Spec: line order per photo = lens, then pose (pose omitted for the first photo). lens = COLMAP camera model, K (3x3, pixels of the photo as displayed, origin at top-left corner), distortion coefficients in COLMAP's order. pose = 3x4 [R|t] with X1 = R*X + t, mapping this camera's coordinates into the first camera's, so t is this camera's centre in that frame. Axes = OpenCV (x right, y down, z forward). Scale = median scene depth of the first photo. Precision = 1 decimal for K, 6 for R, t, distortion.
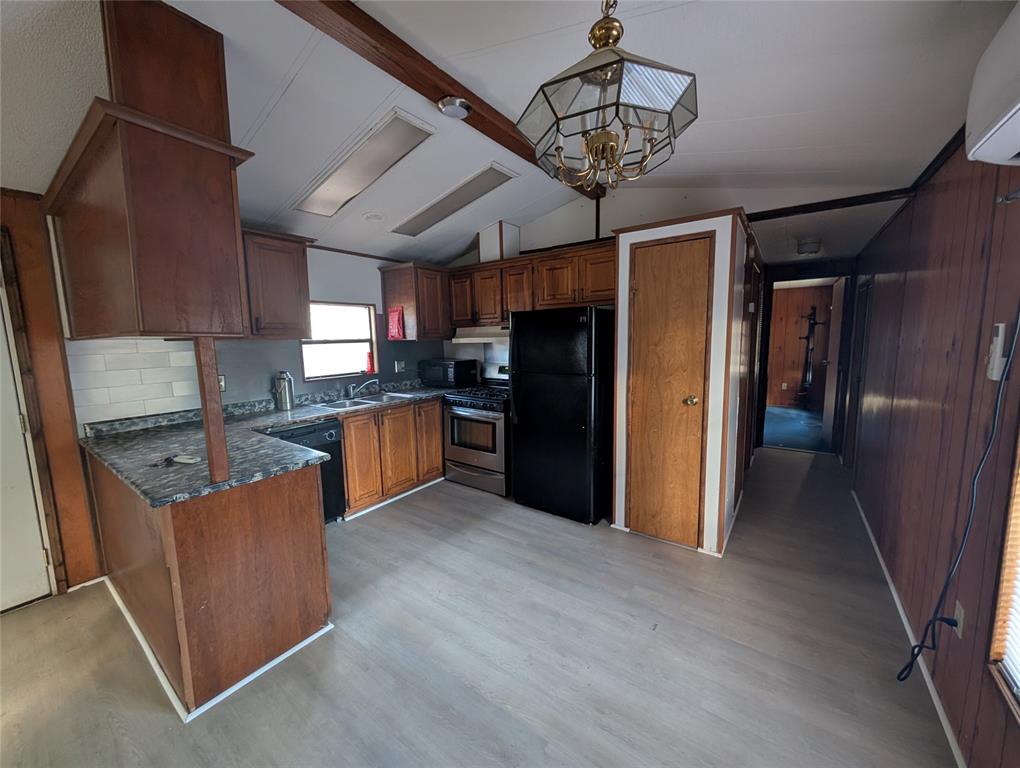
lens RADIAL K [[385.2, 0, 512.7], [0, 385.2, 380.4], [0, 0, 1]] dist [0.000199, -0.000410]
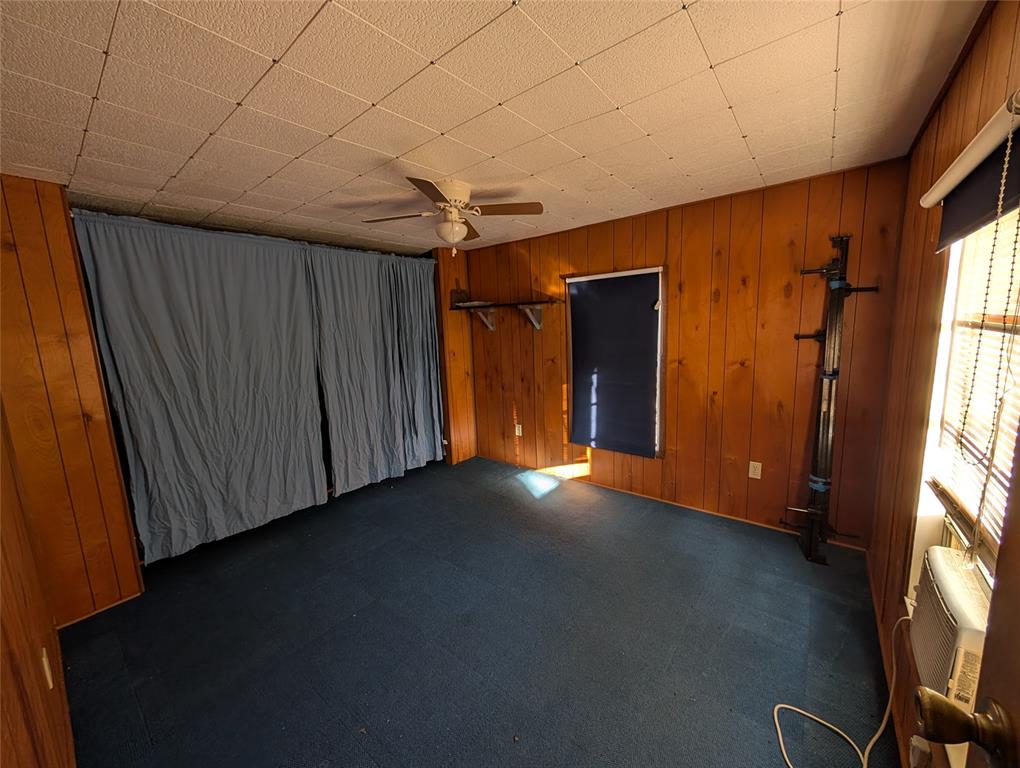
lens RADIAL K [[385.2, 0, 510.7], [0, 385.2, 384.4], [0, 0, 1]] dist [0.000199, -0.000410]
pose [[0.997997, -0.015384, -0.061359, 0.407837], [0.017365, 0.999340, 0.031891, -0.065791], [0.060828, -0.032892, 0.997606, 0.512836]]
